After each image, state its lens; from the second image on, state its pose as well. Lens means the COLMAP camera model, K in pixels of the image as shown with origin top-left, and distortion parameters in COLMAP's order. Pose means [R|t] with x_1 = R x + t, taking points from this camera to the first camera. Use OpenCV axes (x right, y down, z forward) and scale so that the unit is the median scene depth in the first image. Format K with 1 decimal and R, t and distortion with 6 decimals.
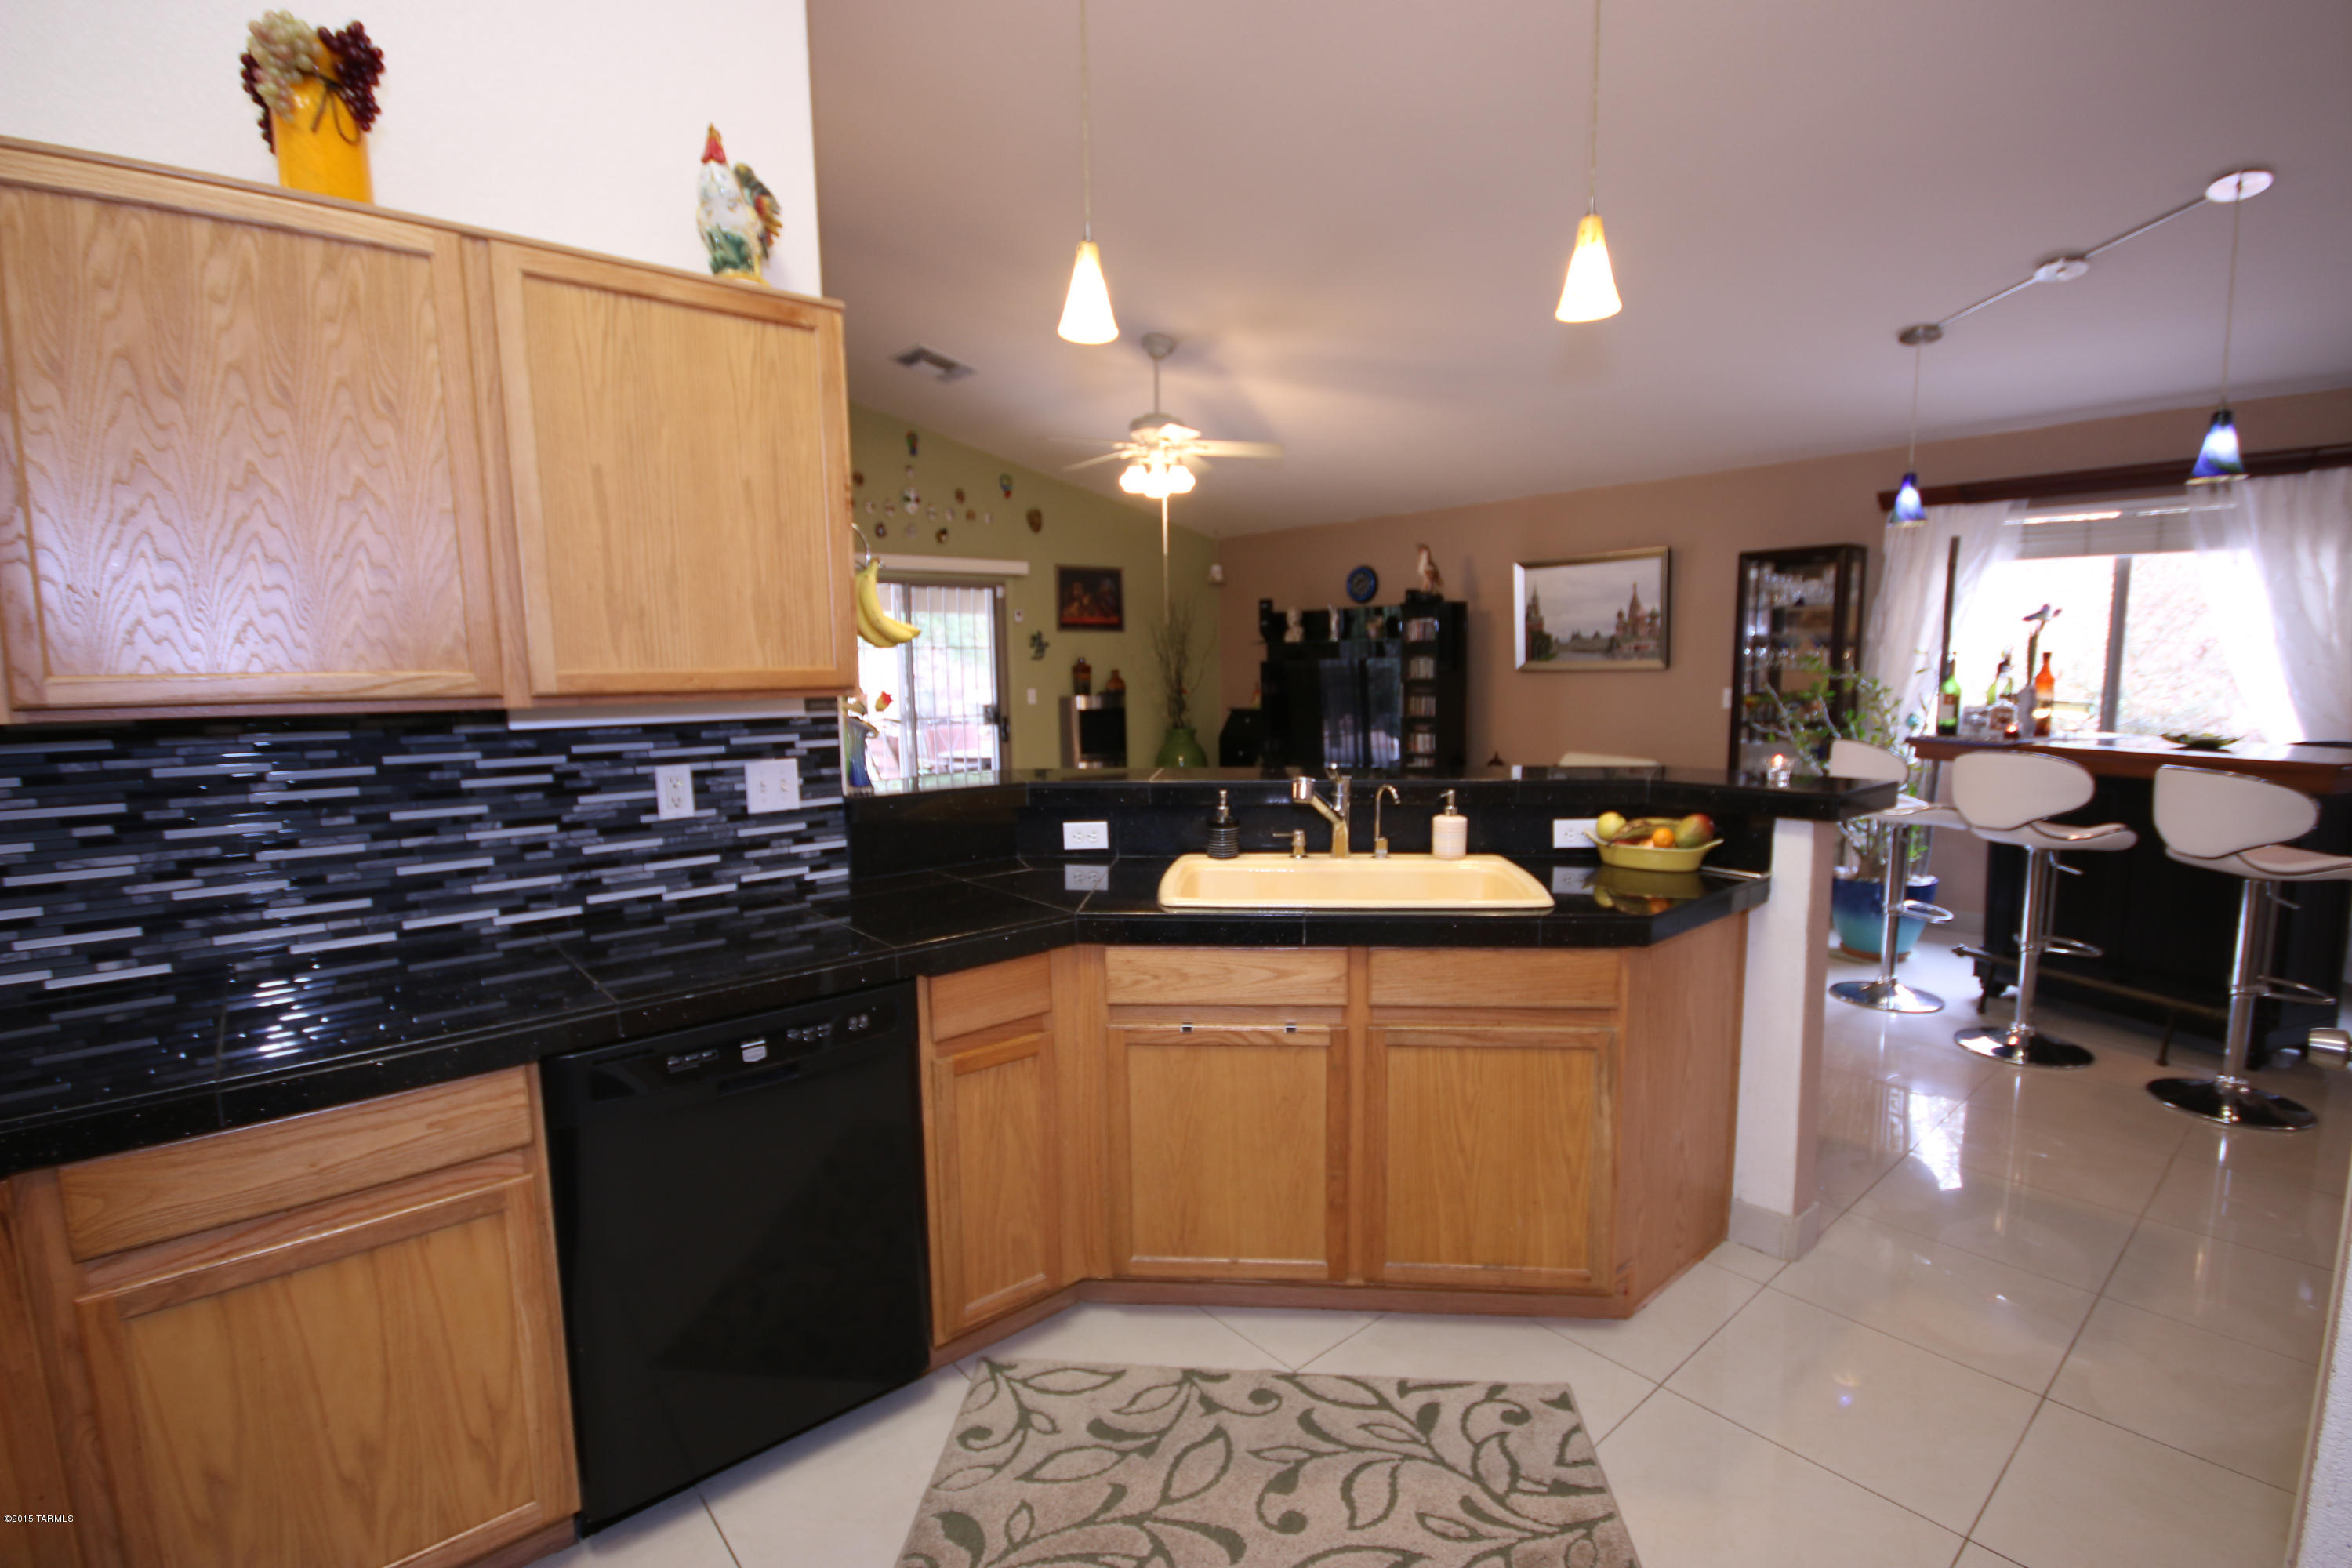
lens RADIAL K [[1070.0, 0, 1175.9], [0, 1070.0, 786.9], [0, 0, 1]] dist [-0.010233, -0.003563]
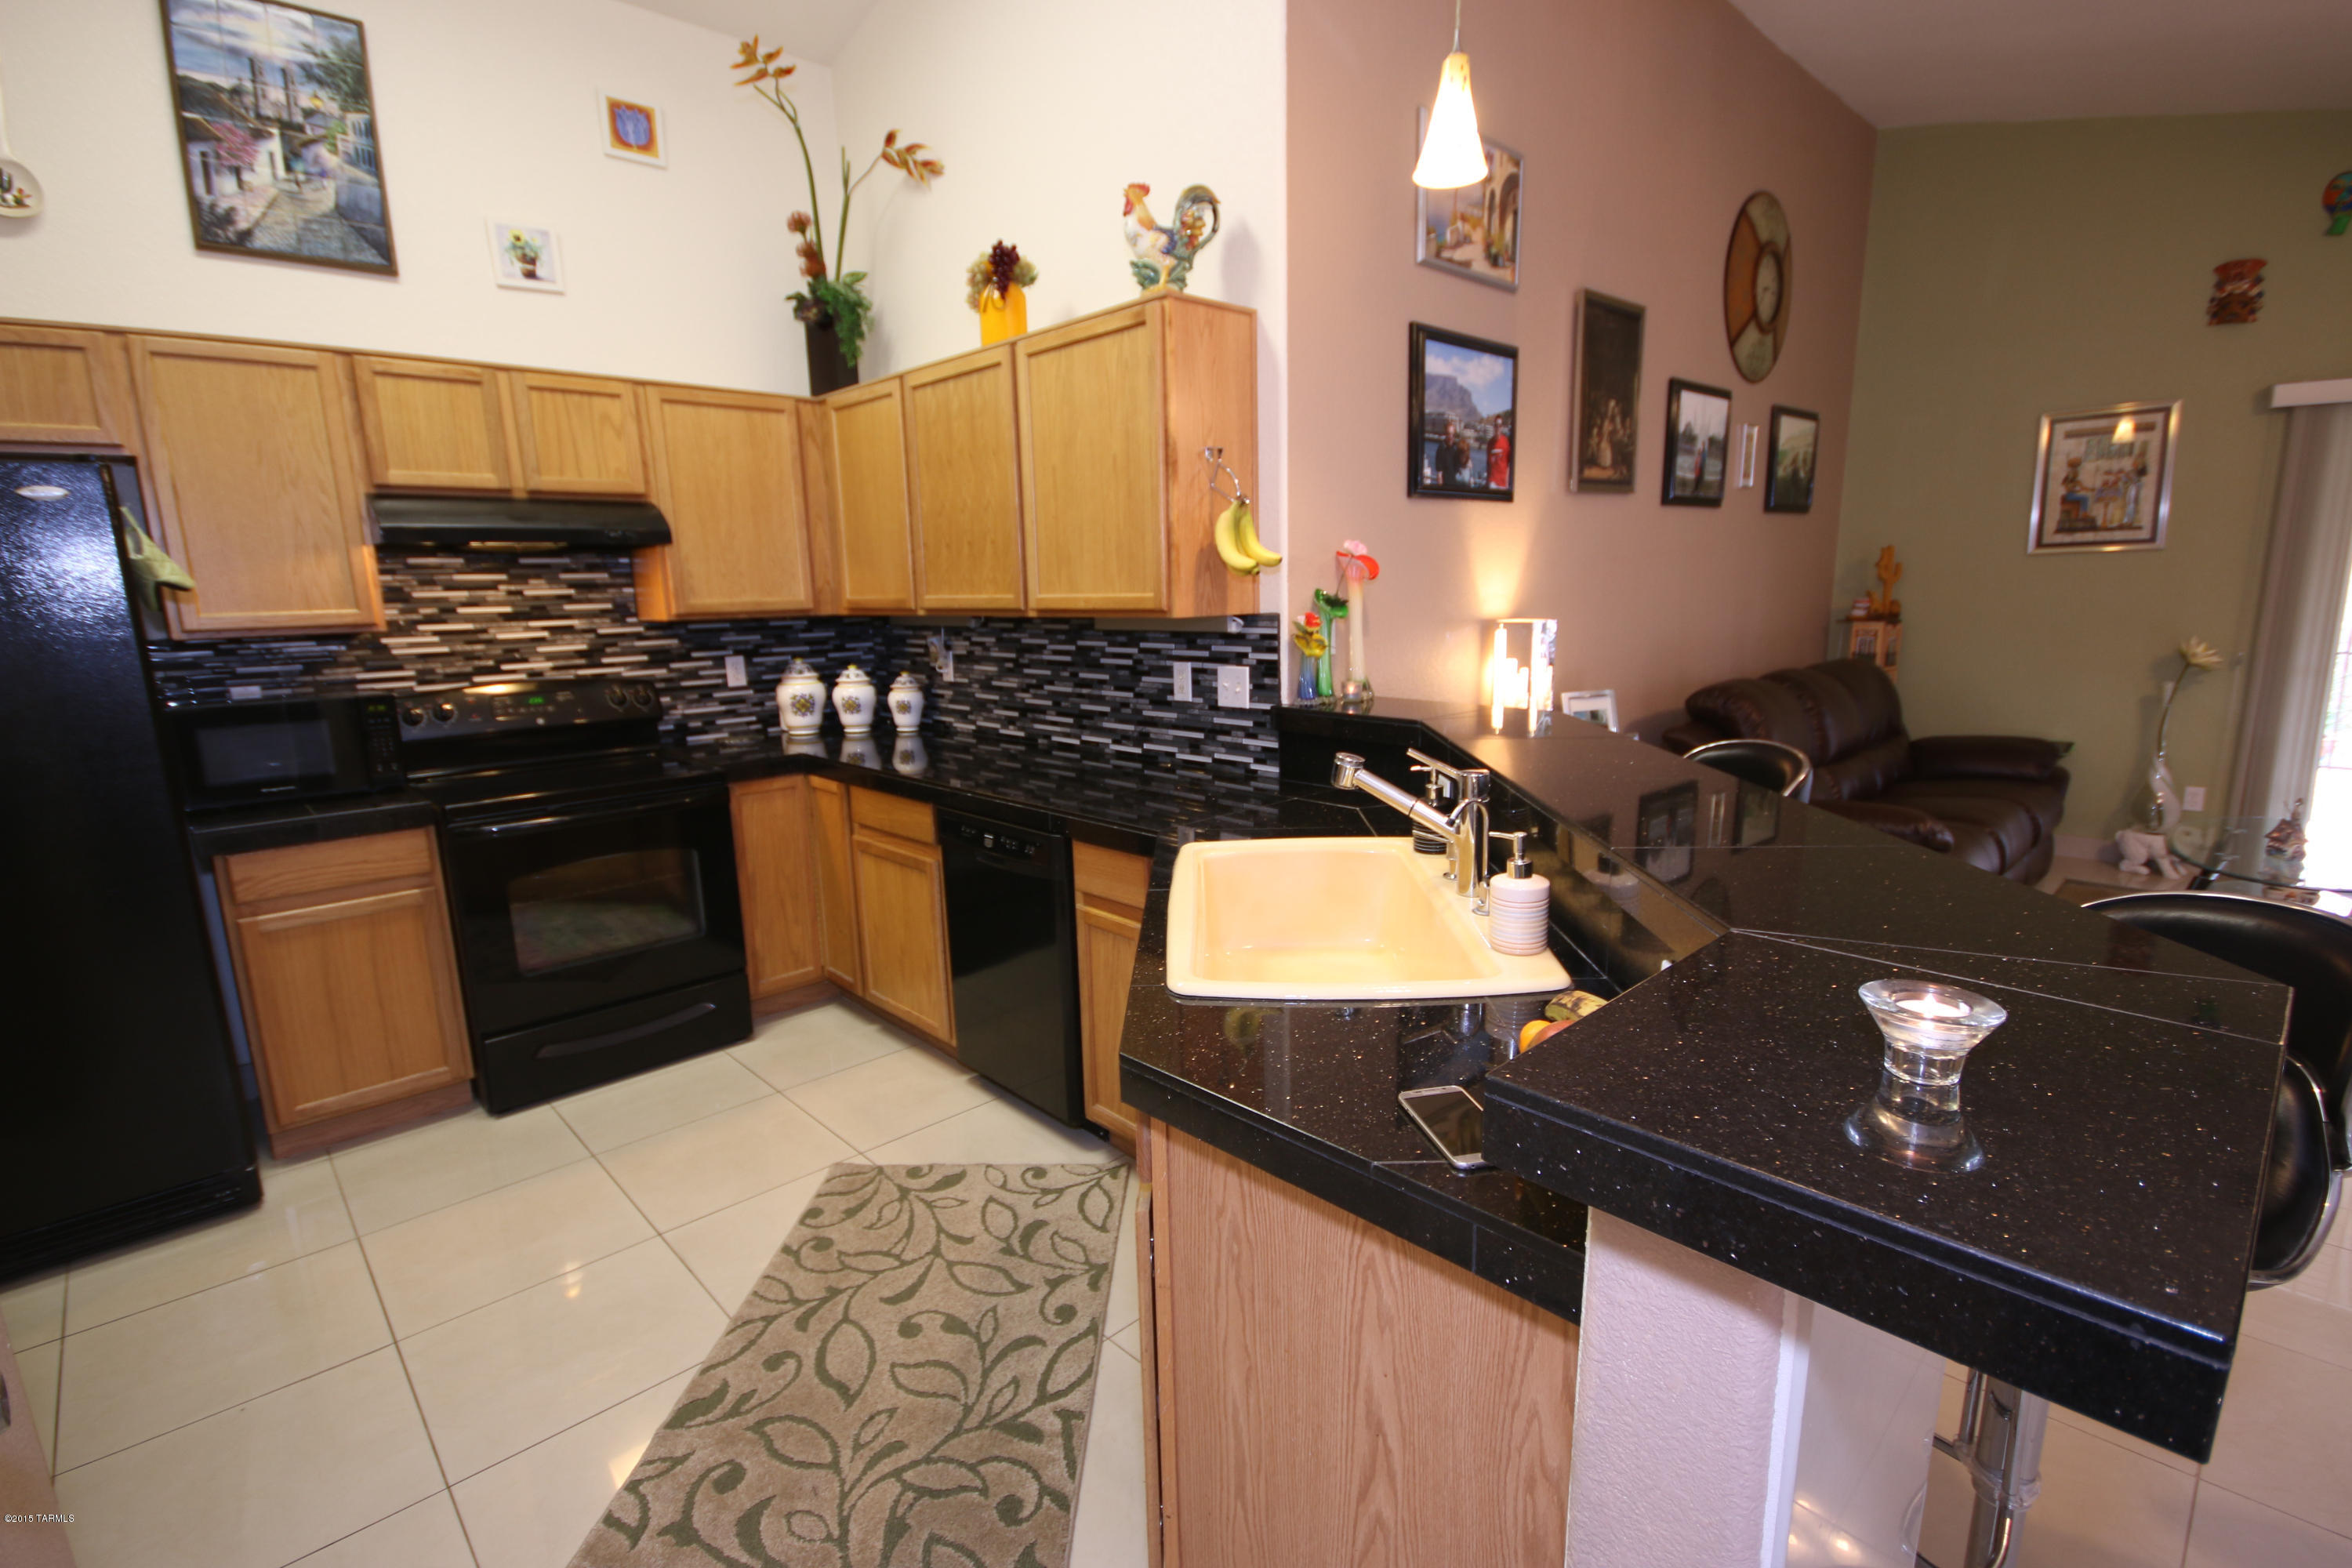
lens RADIAL K [[1070.0, 0, 1171.5], [0, 1070.0, 792.9], [0, 0, 1]] dist [-0.010233, -0.003563]
pose [[0.060026, 0.203278, -0.977279, 1.001775], [-0.094604, 0.975796, 0.197159, -0.138917], [0.993704, 0.080620, 0.077804, 0.979128]]
